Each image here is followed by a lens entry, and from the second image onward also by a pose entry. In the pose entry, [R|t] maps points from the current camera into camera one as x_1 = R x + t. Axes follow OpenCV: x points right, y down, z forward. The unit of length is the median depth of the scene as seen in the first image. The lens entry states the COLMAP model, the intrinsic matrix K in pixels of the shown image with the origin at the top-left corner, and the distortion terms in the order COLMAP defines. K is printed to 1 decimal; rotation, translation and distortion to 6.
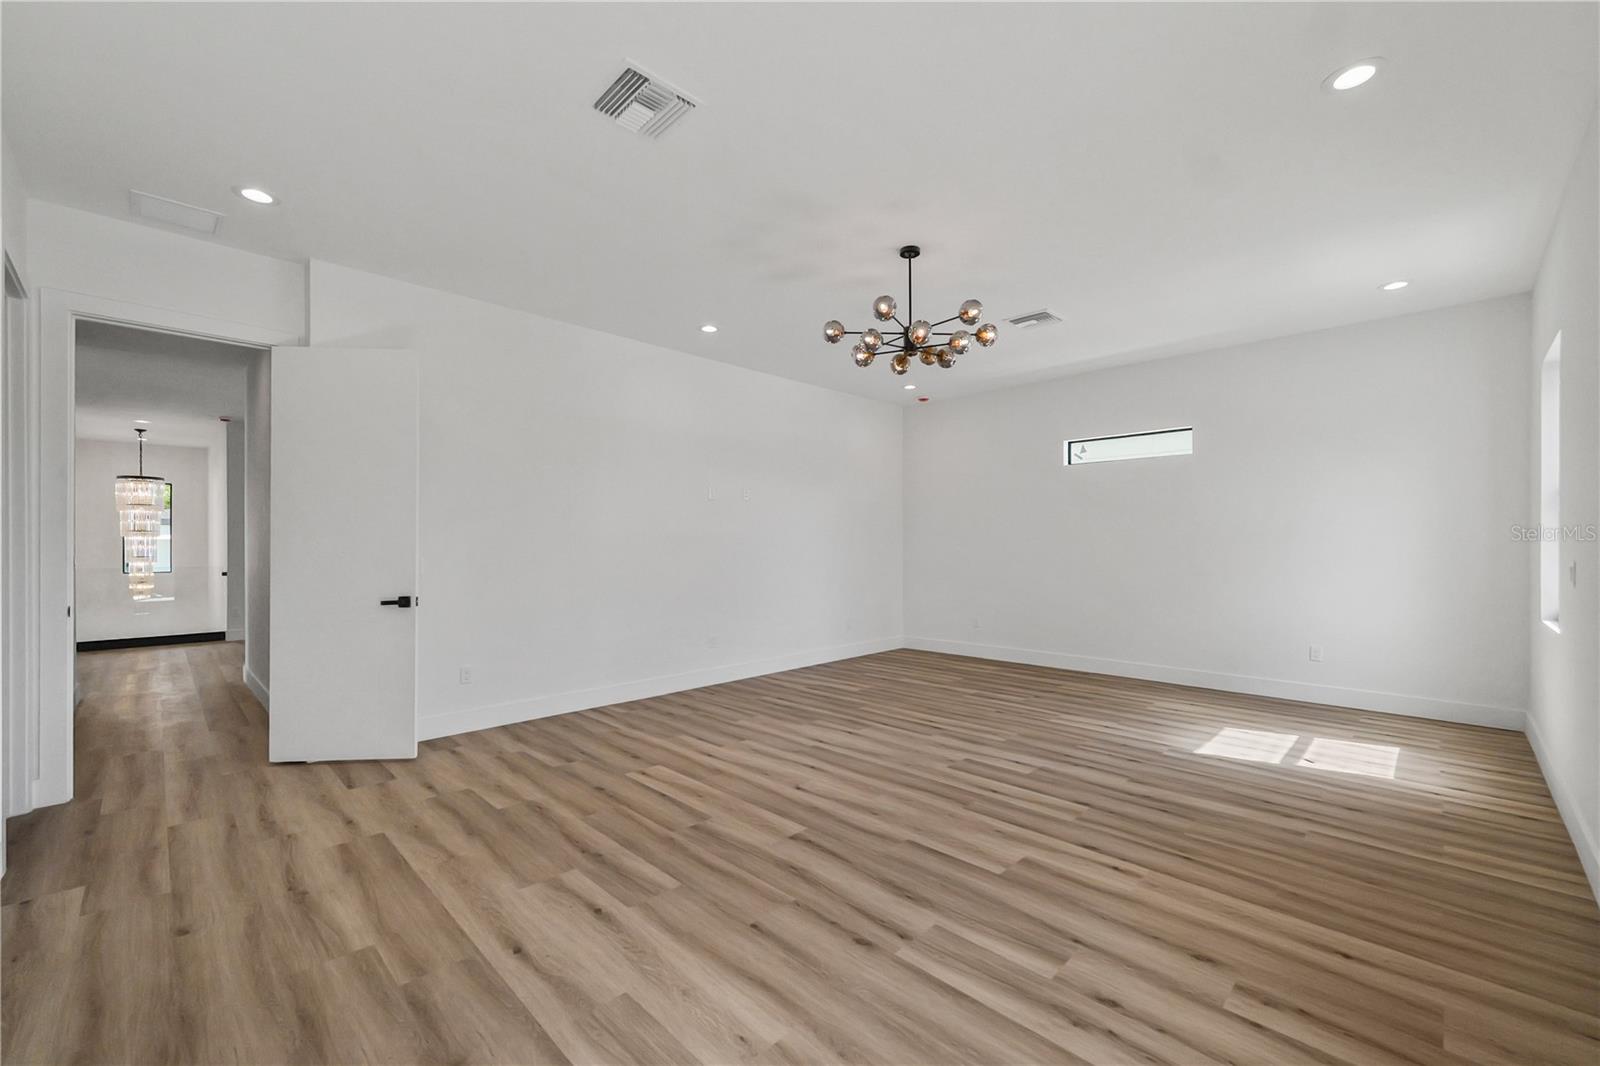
lens RADIAL K [[652.2, 0, 804.0], [0, 652.2, 542.7], [0, 0, 1]] dist [-0.003075, 0.000885]
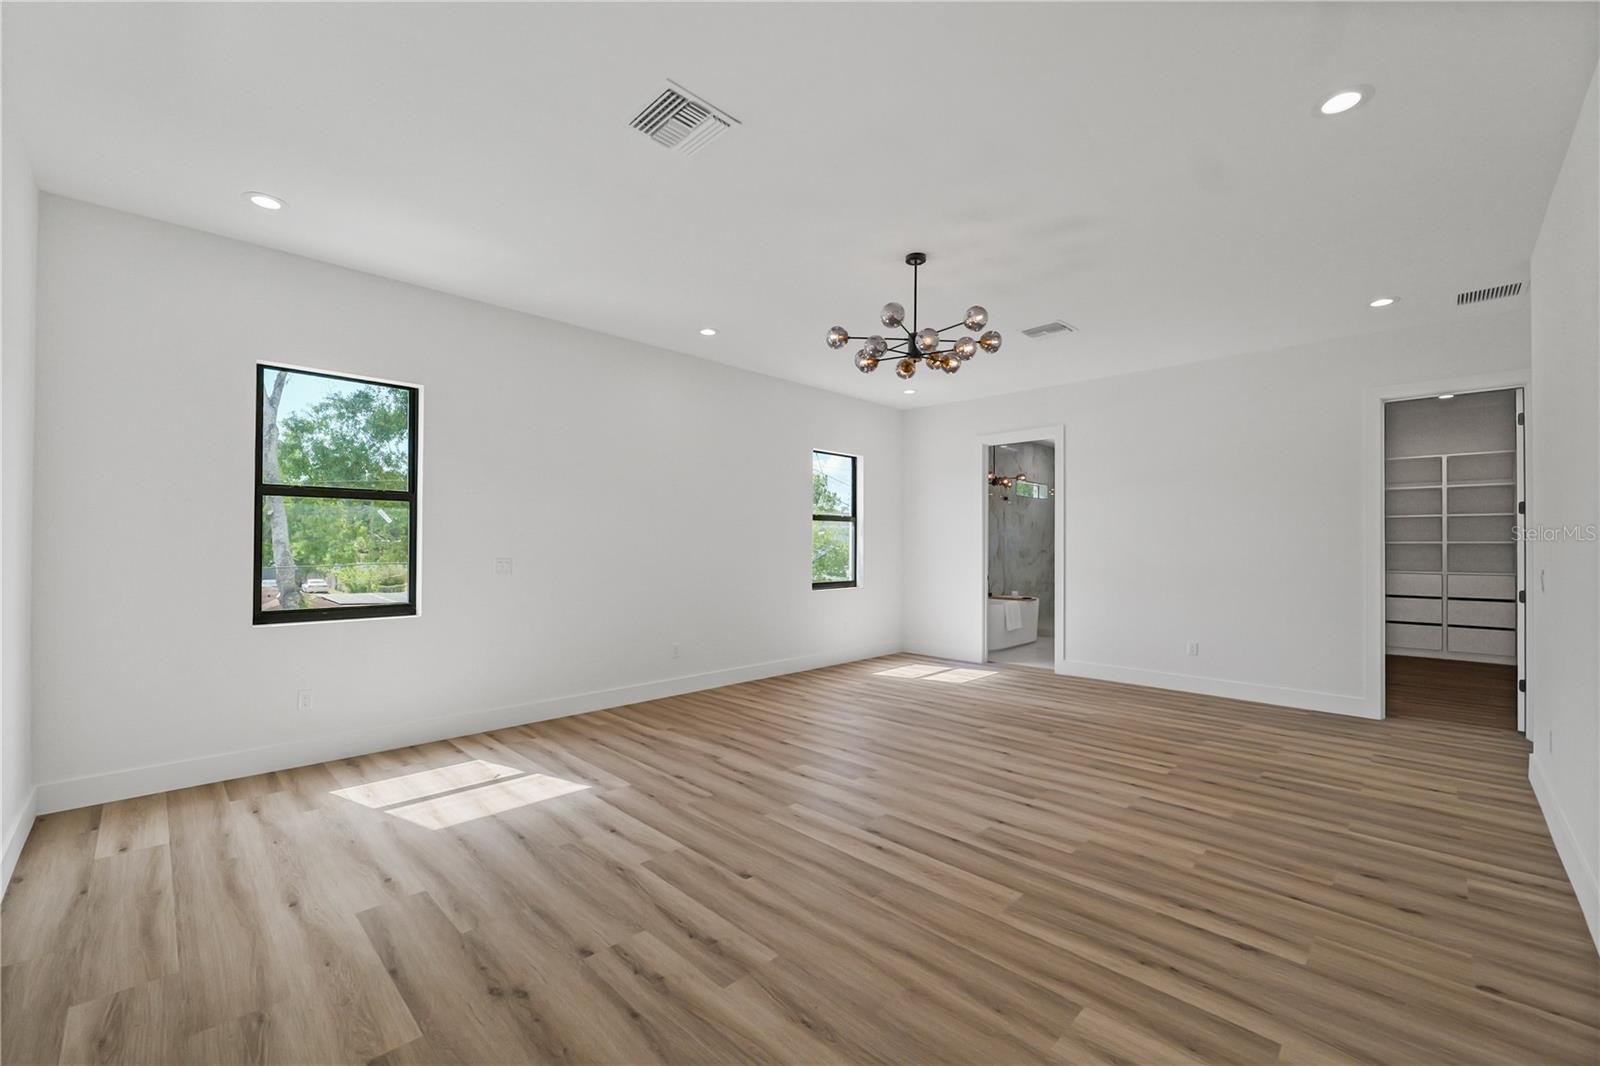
lens RADIAL K [[652.2, 0, 801.0], [0, 652.2, 542.6], [0, 0, 1]] dist [-0.003075, 0.000885]
pose [[-0.999984, -0.004782, 0.002991, 0.330478], [-0.004800, 0.999971, -0.005955, -0.003559], [-0.002962, -0.005970, -0.999978, 1.981665]]
